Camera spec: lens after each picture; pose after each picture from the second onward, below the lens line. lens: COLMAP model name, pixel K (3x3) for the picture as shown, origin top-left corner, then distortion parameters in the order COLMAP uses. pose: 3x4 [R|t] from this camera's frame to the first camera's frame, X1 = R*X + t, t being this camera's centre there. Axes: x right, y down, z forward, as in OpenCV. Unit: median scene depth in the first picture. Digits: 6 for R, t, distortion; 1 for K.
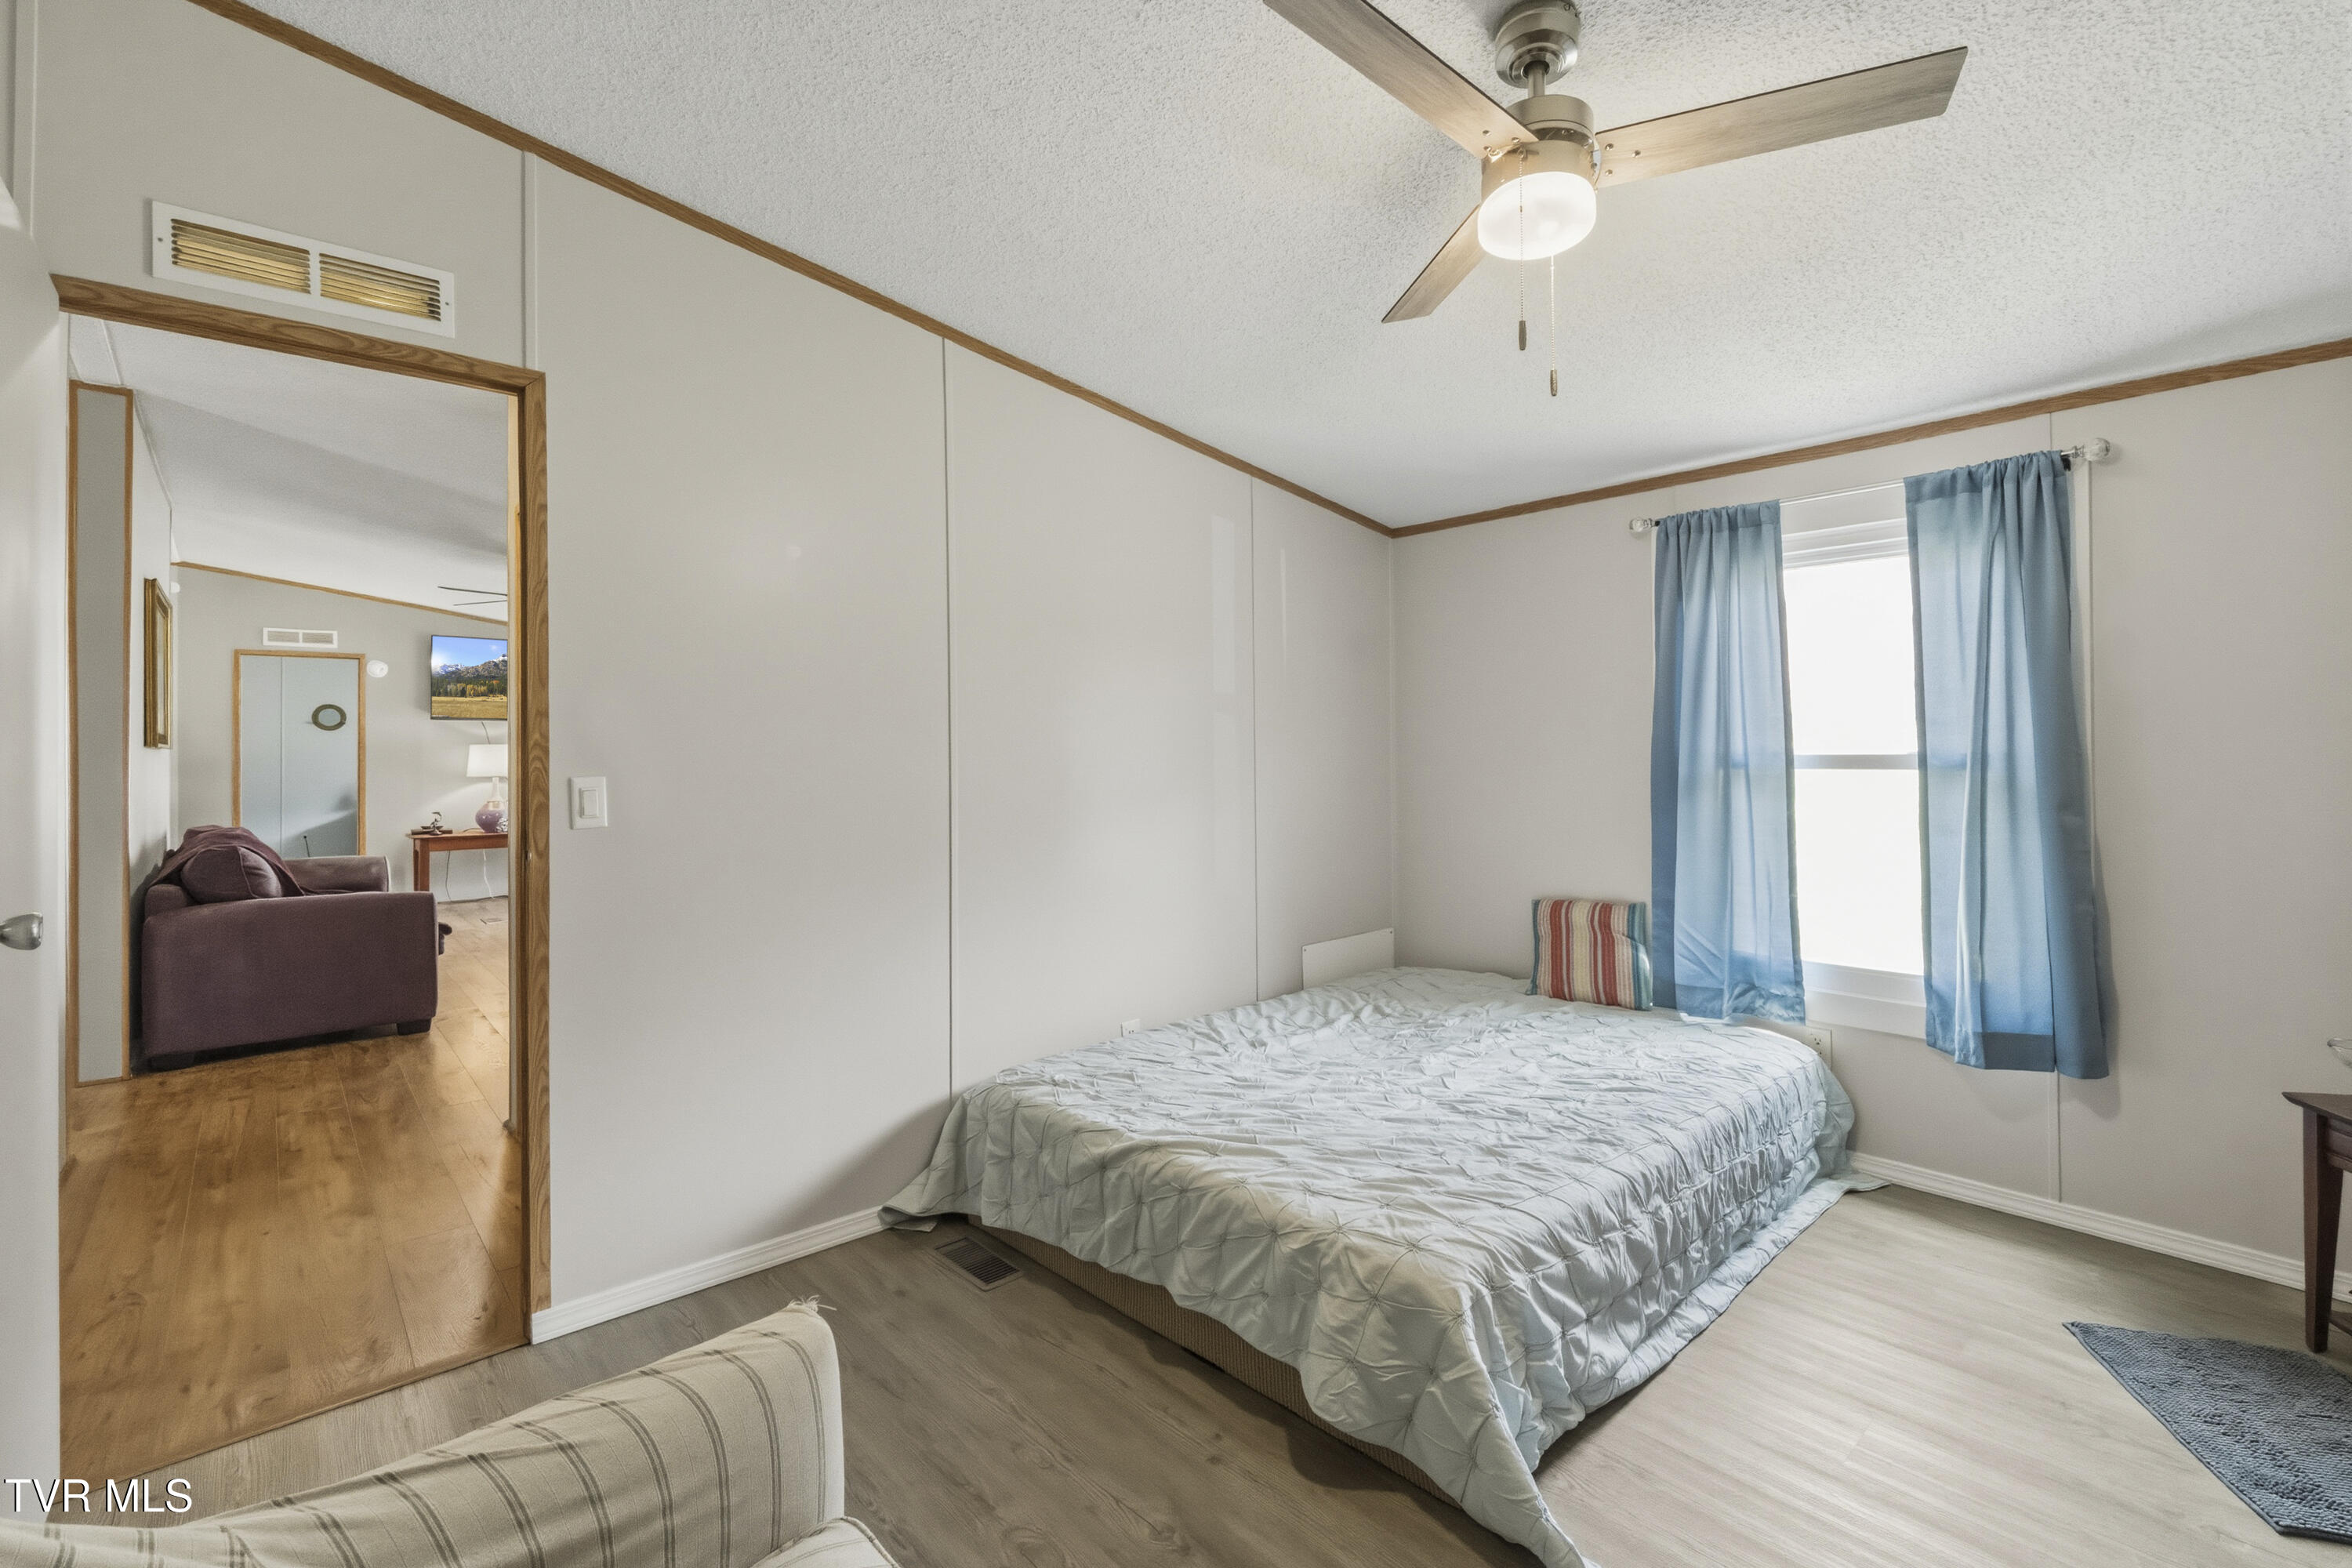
lens RADIAL K [[1041.8, 0, 1174.9], [0, 1041.8, 745.5], [0, 0, 1]] dist [0.000773, -0.000005]
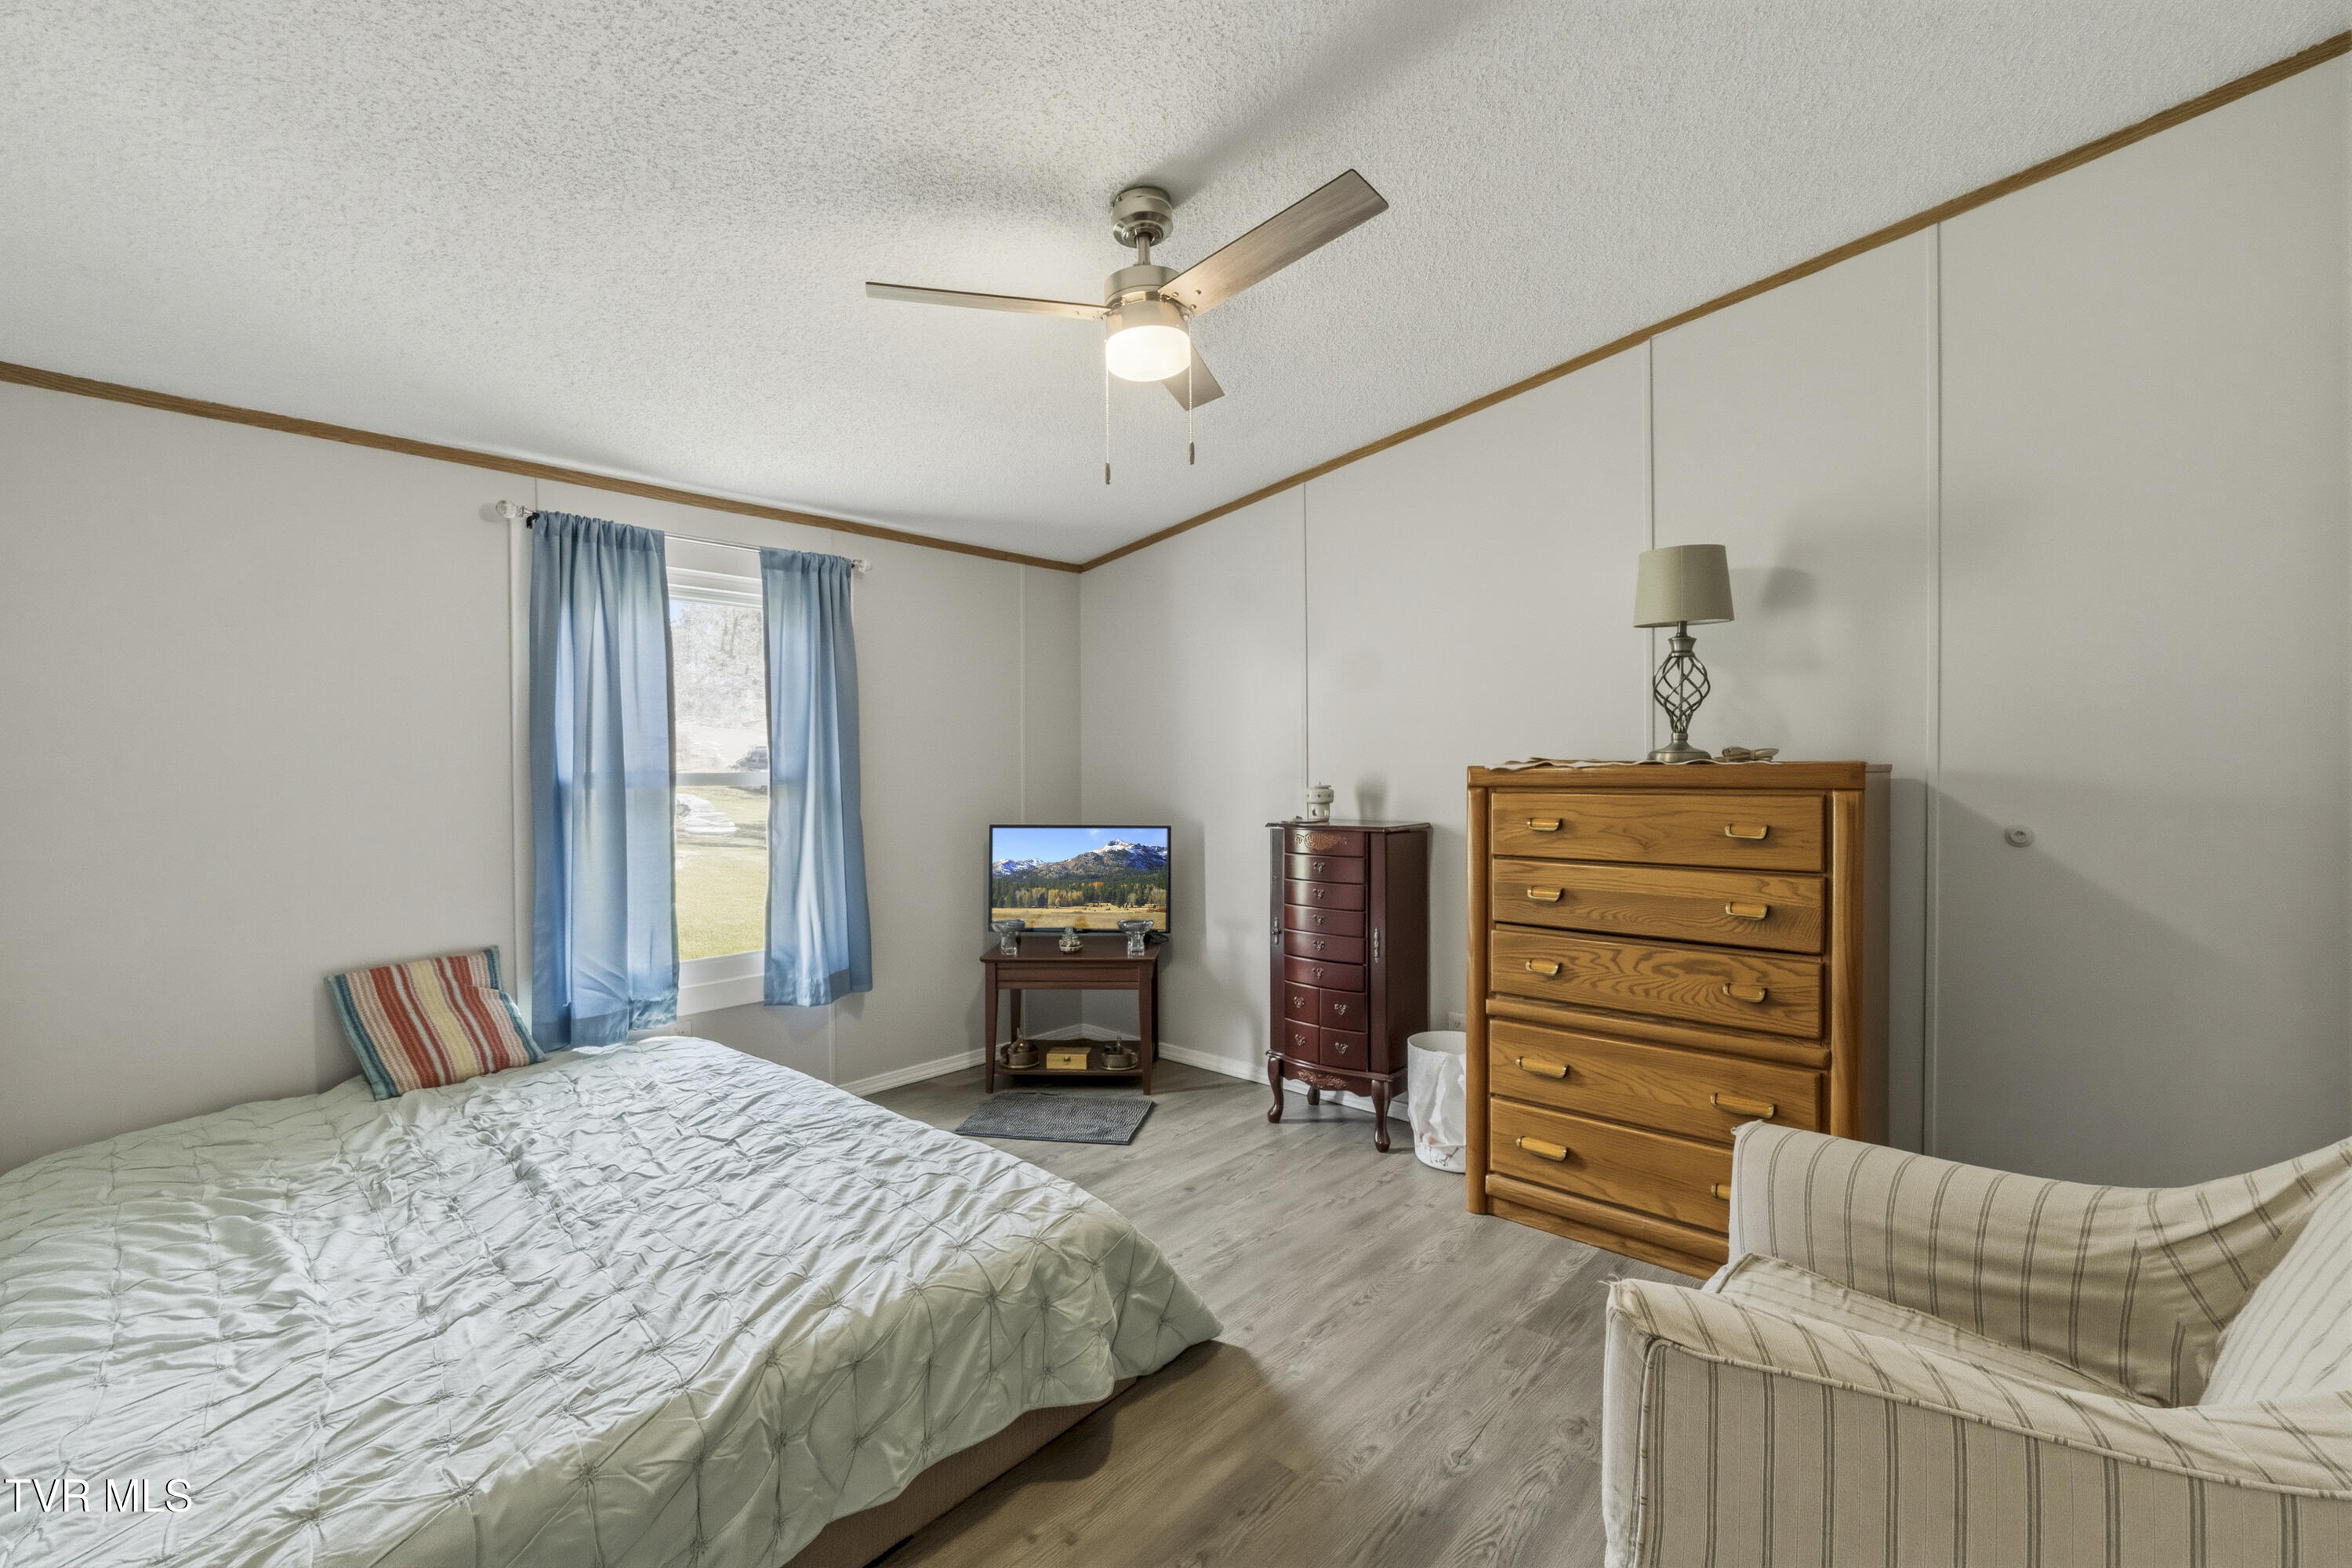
lens RADIAL K [[1032.1, 0, 1163.2], [0, 1032.1, 780.9], [0, 0, 1]] dist [0.002327, 0.000171]
pose [[-0.105303, -0.005484, 0.994425, -0.578518], [0.001341, 0.999983, 0.005657, 0.012705], [-0.994439, 0.001929, -0.105294, 0.679407]]
